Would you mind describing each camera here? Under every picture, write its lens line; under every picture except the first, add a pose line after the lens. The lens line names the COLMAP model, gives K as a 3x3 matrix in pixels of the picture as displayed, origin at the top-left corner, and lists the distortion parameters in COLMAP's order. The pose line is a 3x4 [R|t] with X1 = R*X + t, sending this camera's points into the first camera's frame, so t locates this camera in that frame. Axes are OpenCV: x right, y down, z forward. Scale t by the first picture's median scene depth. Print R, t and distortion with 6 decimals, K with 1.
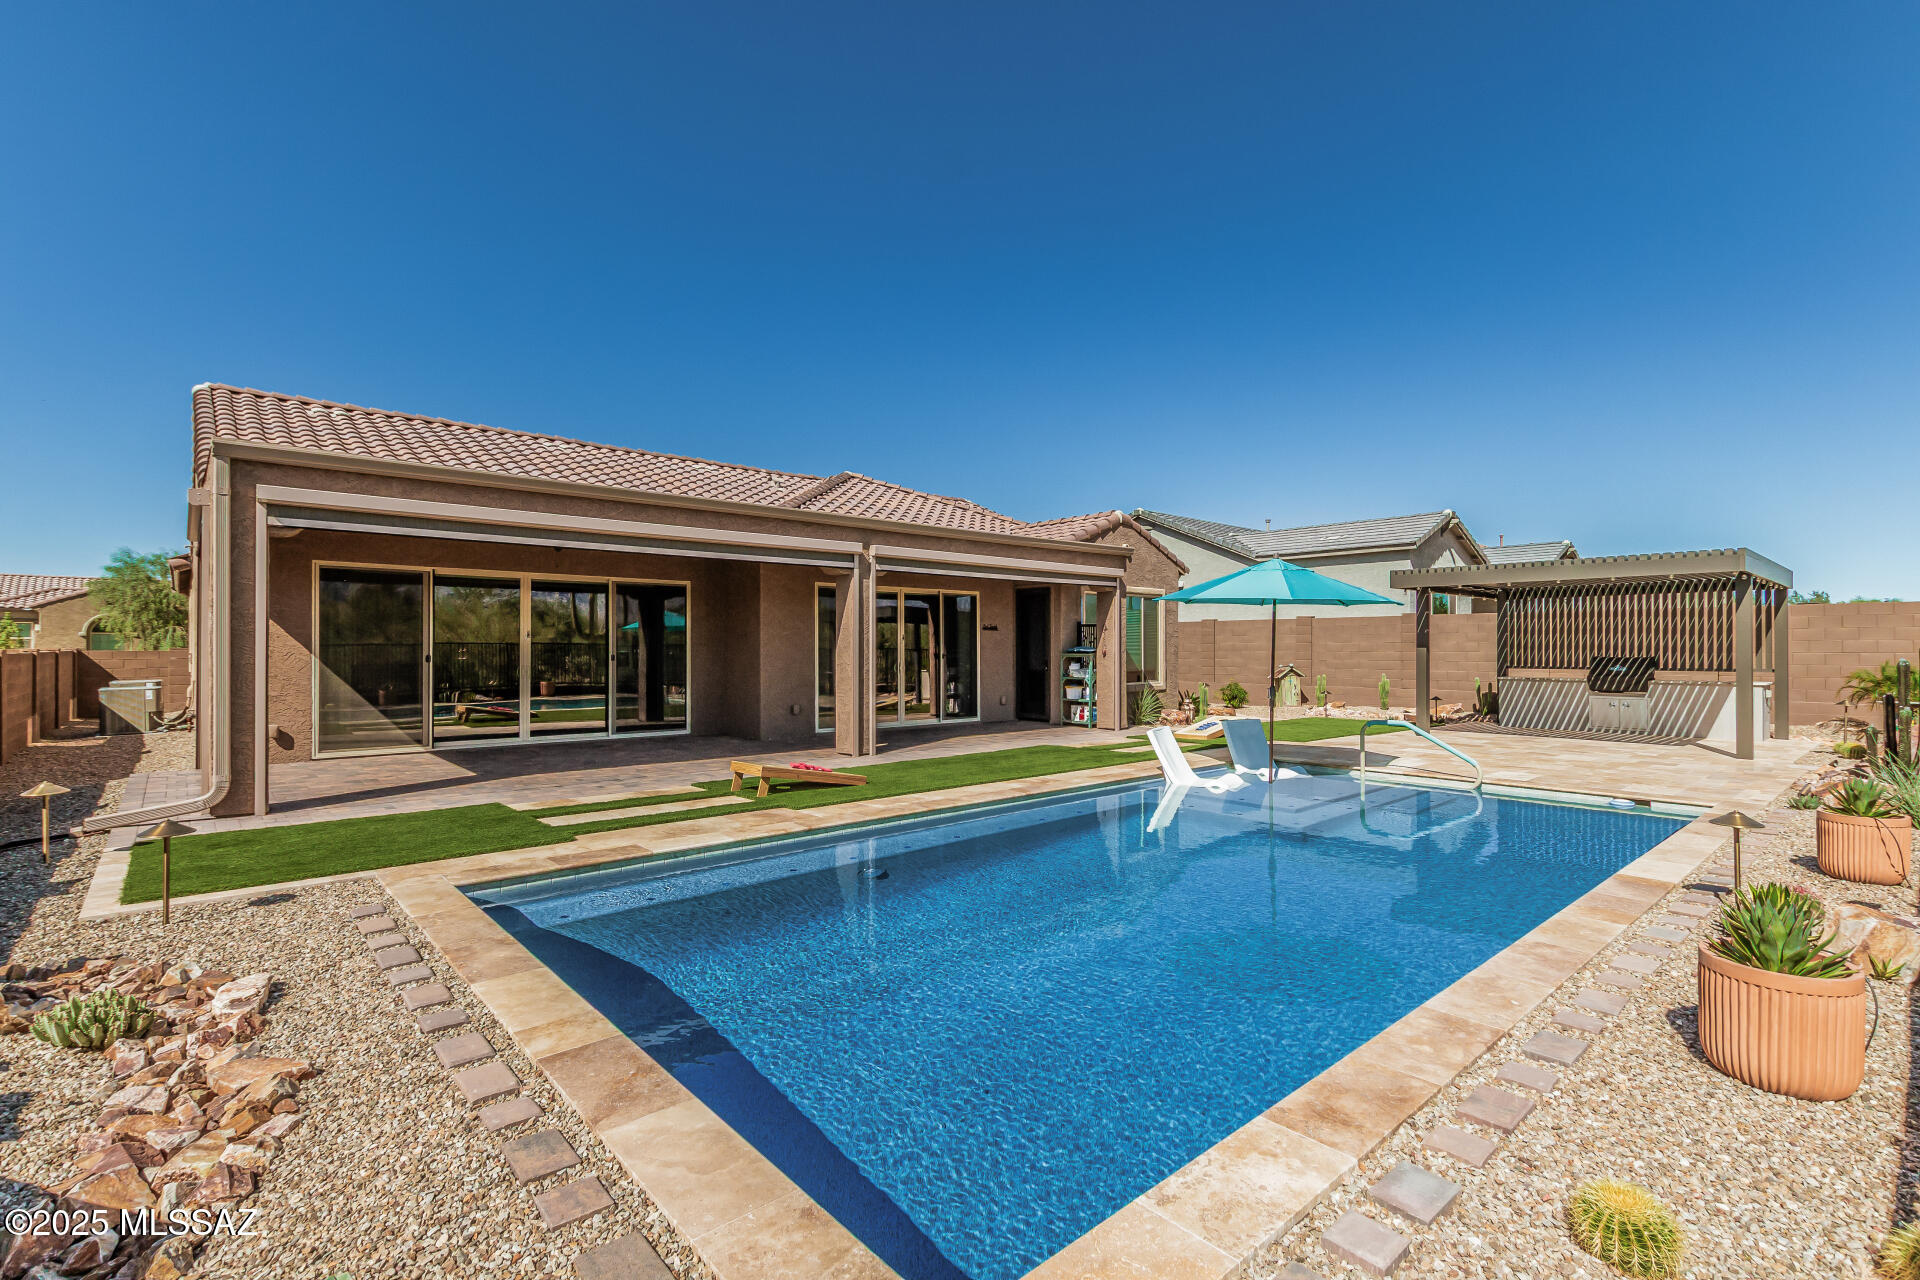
lens RADIAL K [[868.6, 0, 958.4], [0, 868.6, 645.4], [0, 0, 1]] dist [0.010311, -0.004926]
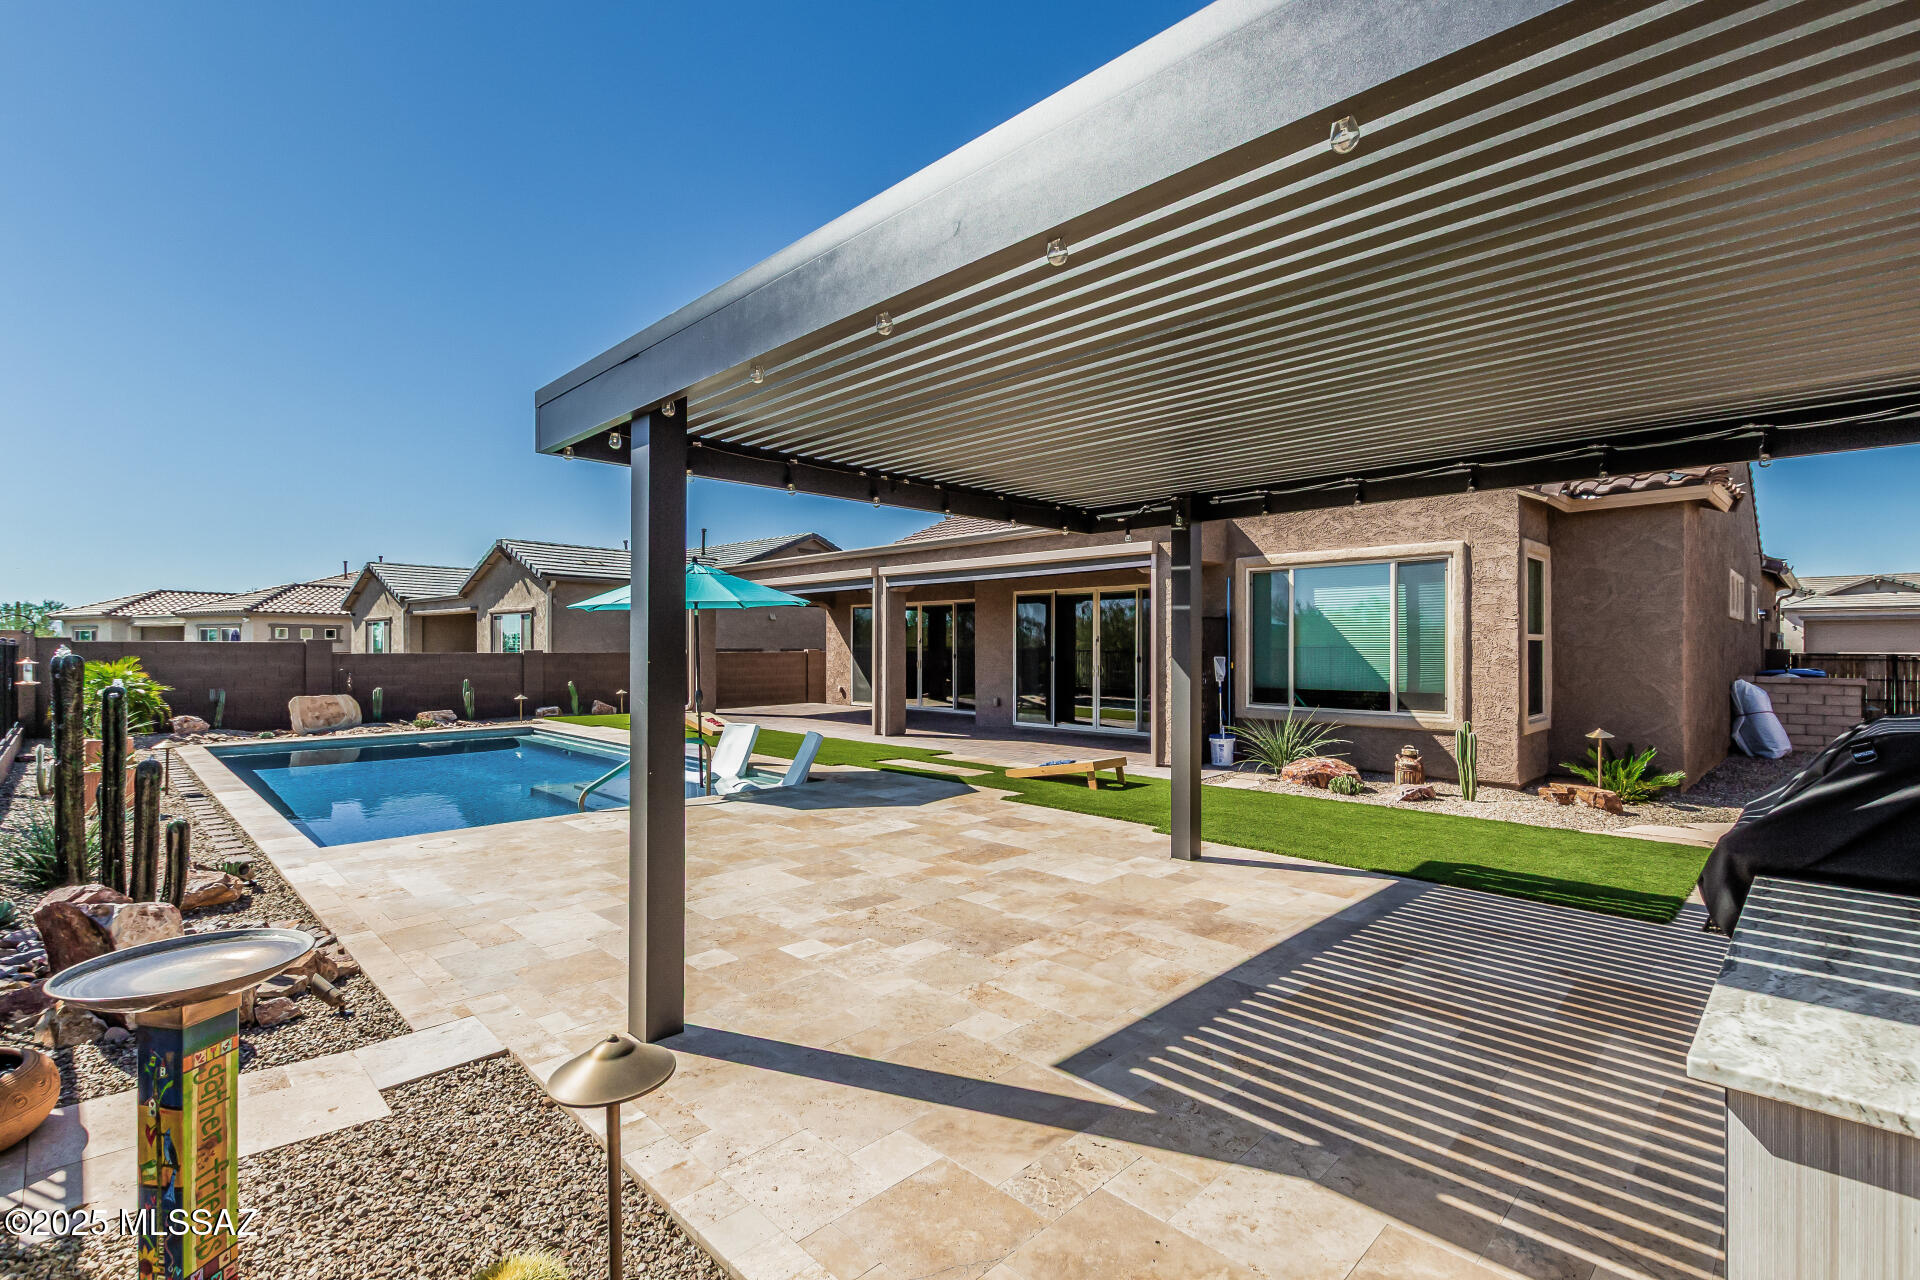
lens RADIAL K [[868.6, 0, 951.8], [0, 868.6, 640.6], [0, 0, 1]] dist [0.010311, -0.004926]
pose [[0.047833, -0.007223, -0.998829, 0.940629], [0.000996, 0.999974, -0.007184, -0.000817], [0.998855, -0.000651, 0.047839, 0.842993]]
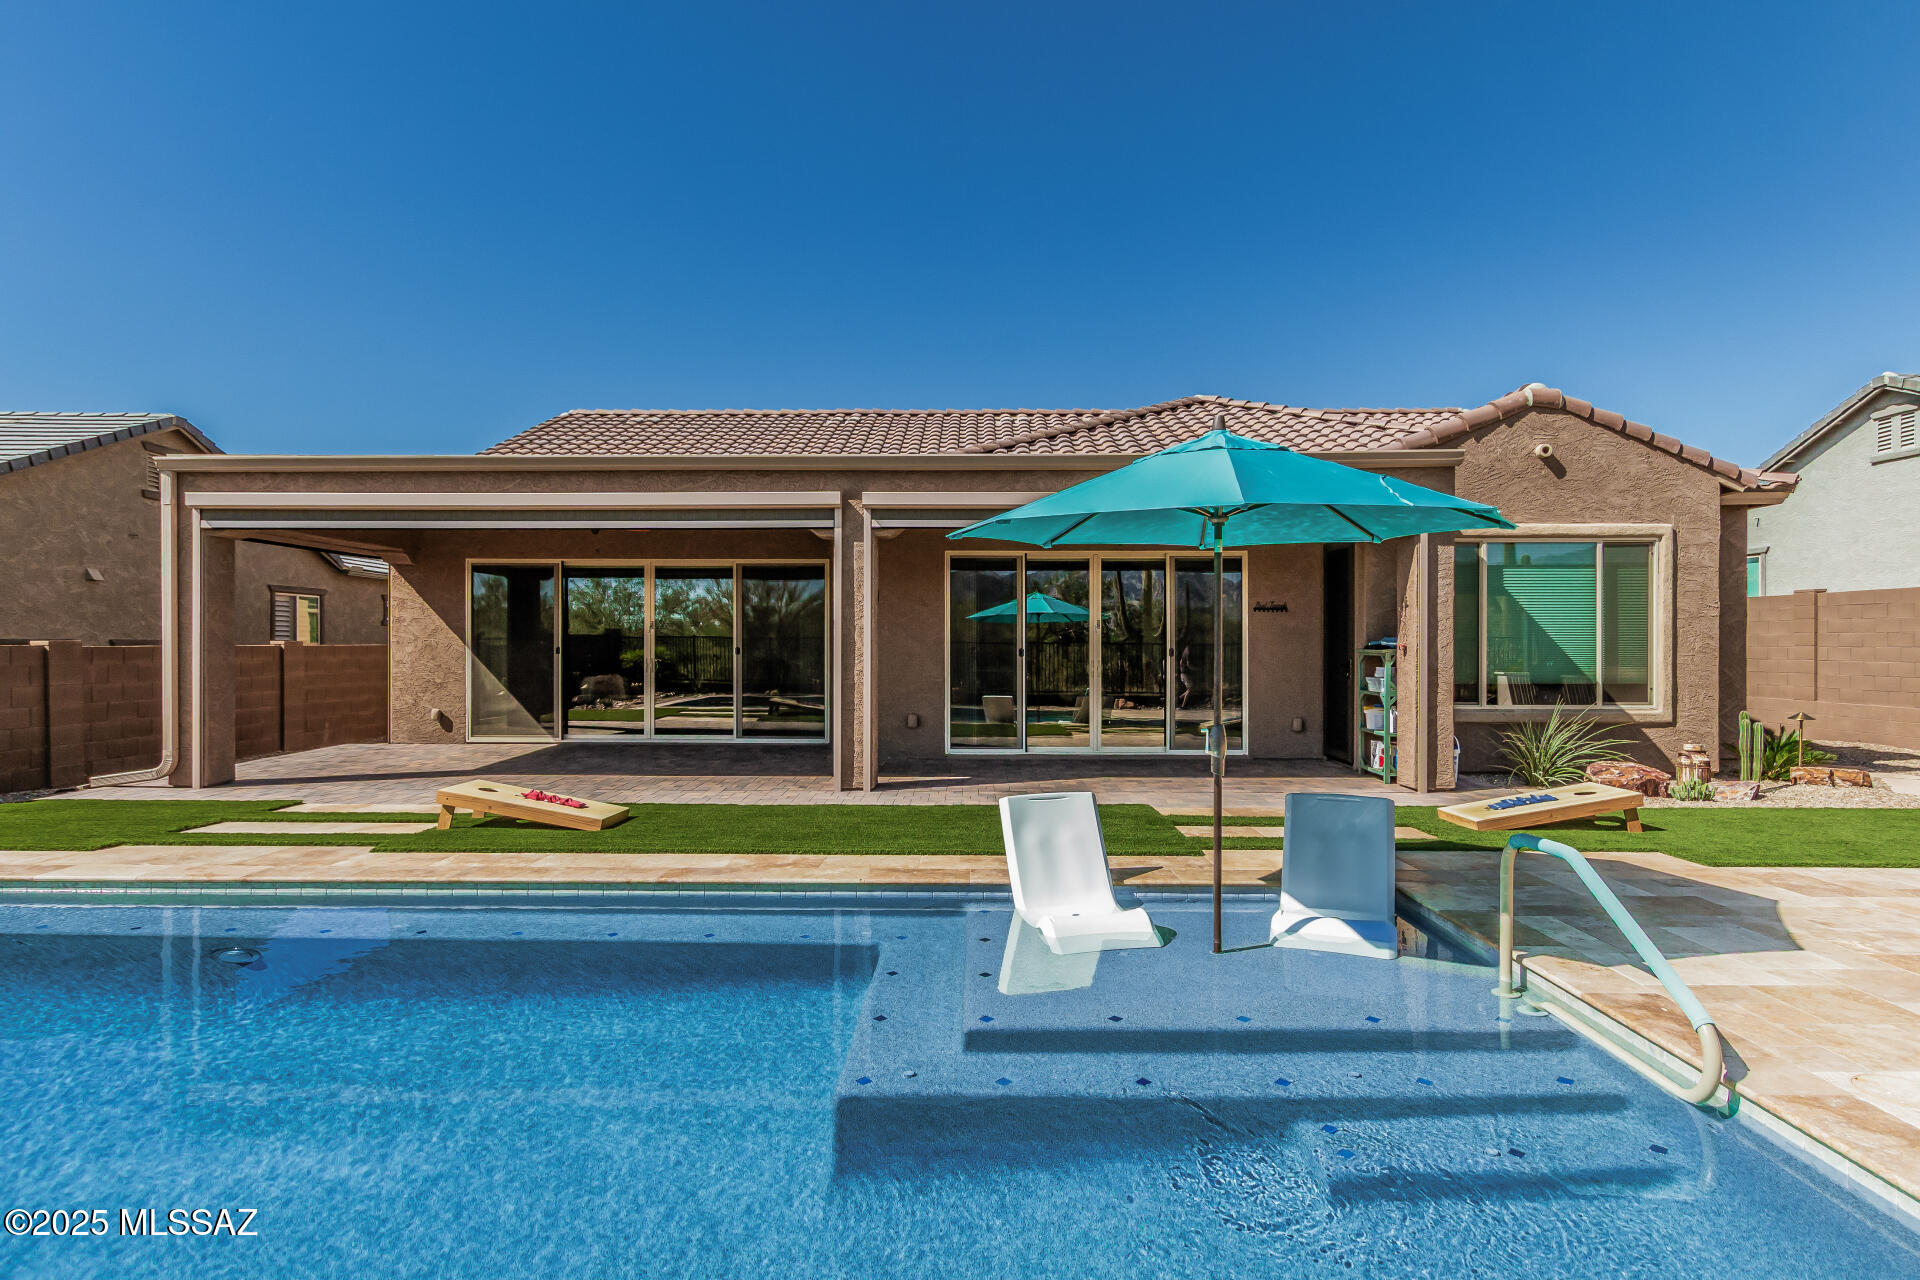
lens RADIAL K [[1002.9, 0, 962.6], [0, 1002.9, 647.5], [0, 0, 1]] dist [0.000116, 0.001678]
pose [[0.737885, 0.004973, -0.674908, 0.412673], [0.001049, 0.999963, 0.008515, 0.002351], [0.674926, -0.006991, 0.737852, 0.369030]]
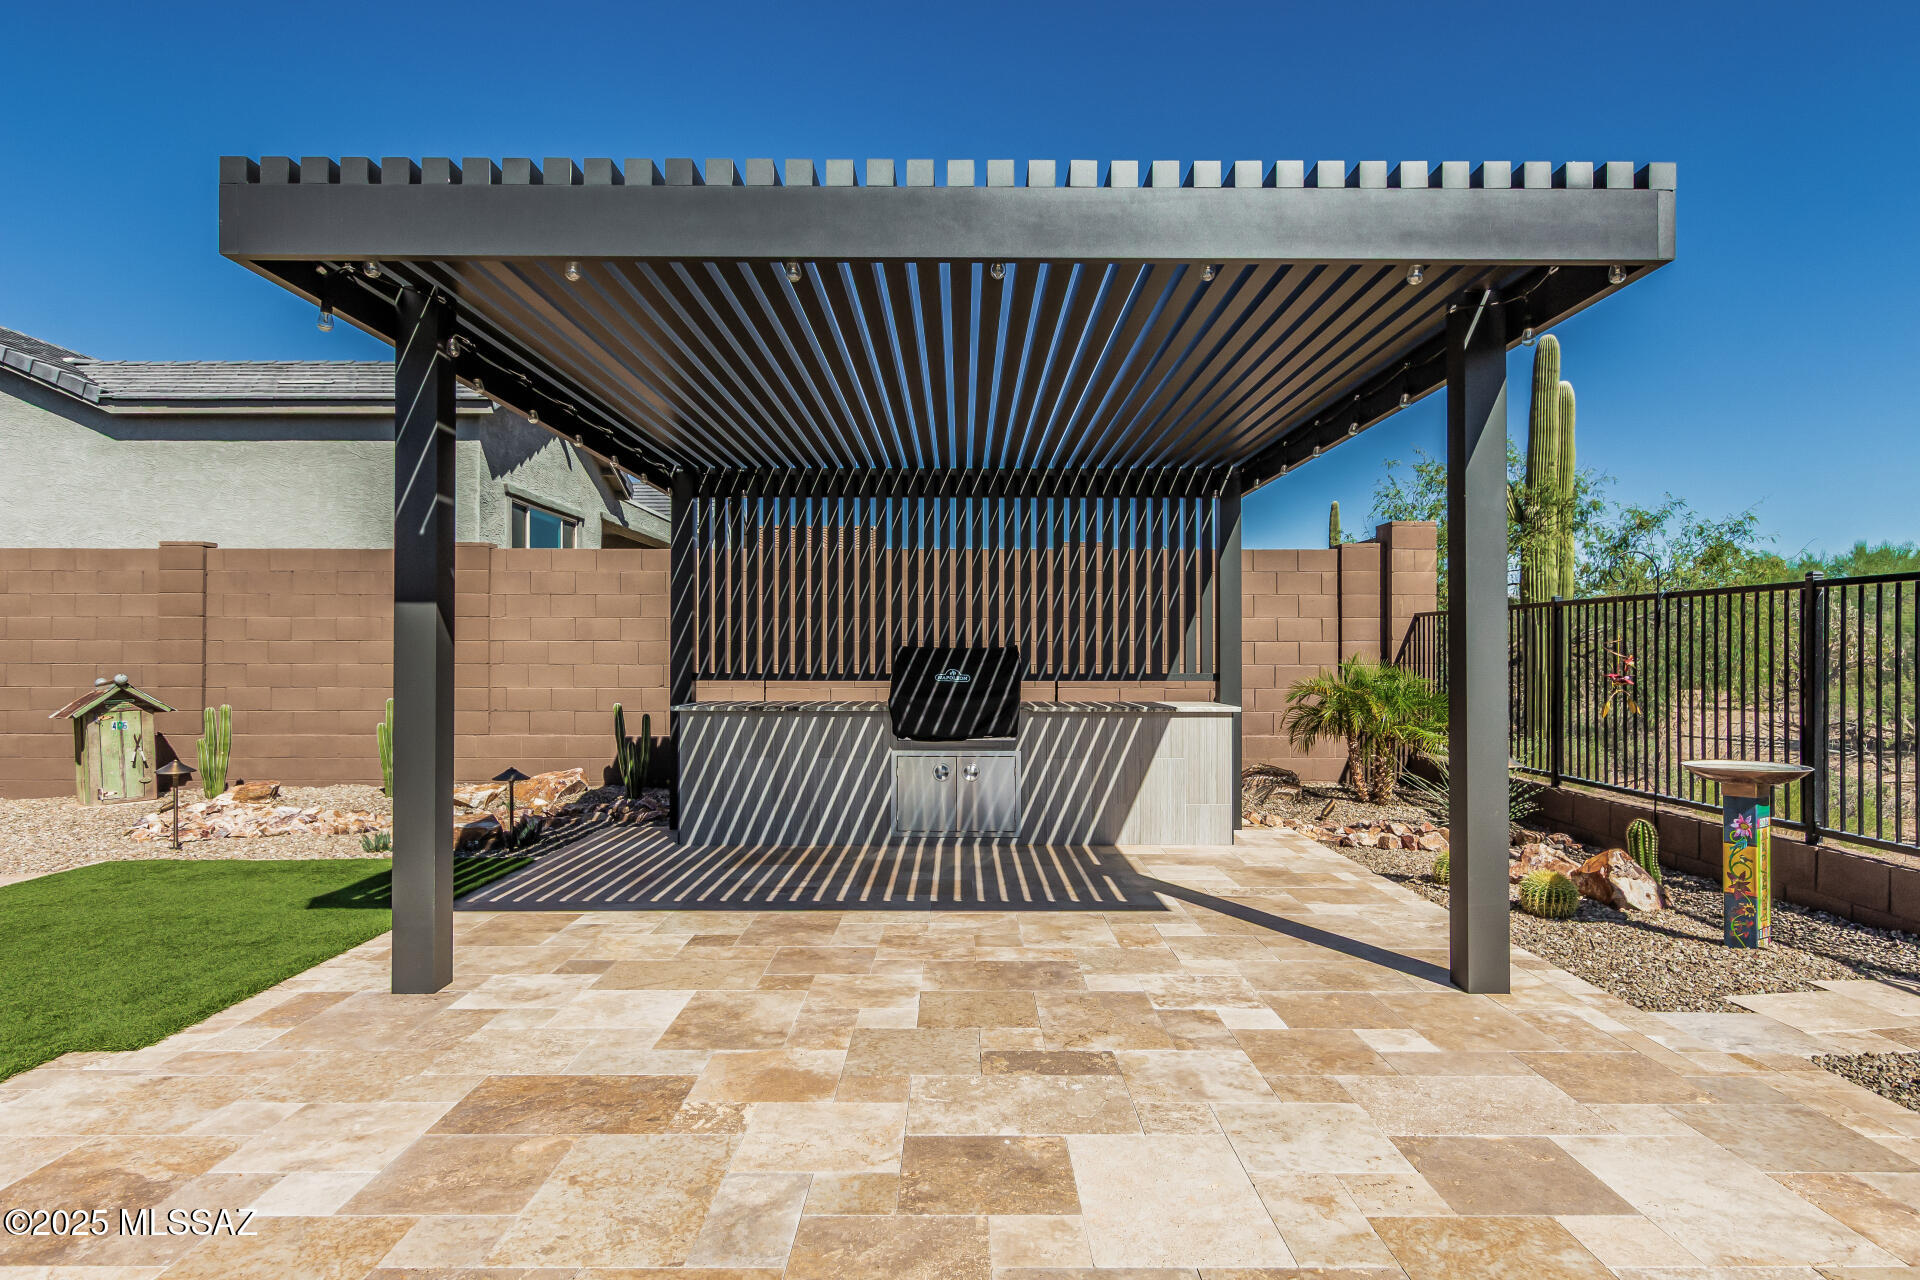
lens RADIAL K [[1128.9, 0, 944.4], [0, 1128.9, 641.7], [0, 0, 1]] dist [-0.001847, 0.001829]
pose [[0.669794, 0.008338, 0.742500, 0.391570], [-0.003568, 0.999962, -0.008011, 0.015174], [-0.742538, 0.002716, 0.669798, 0.681631]]
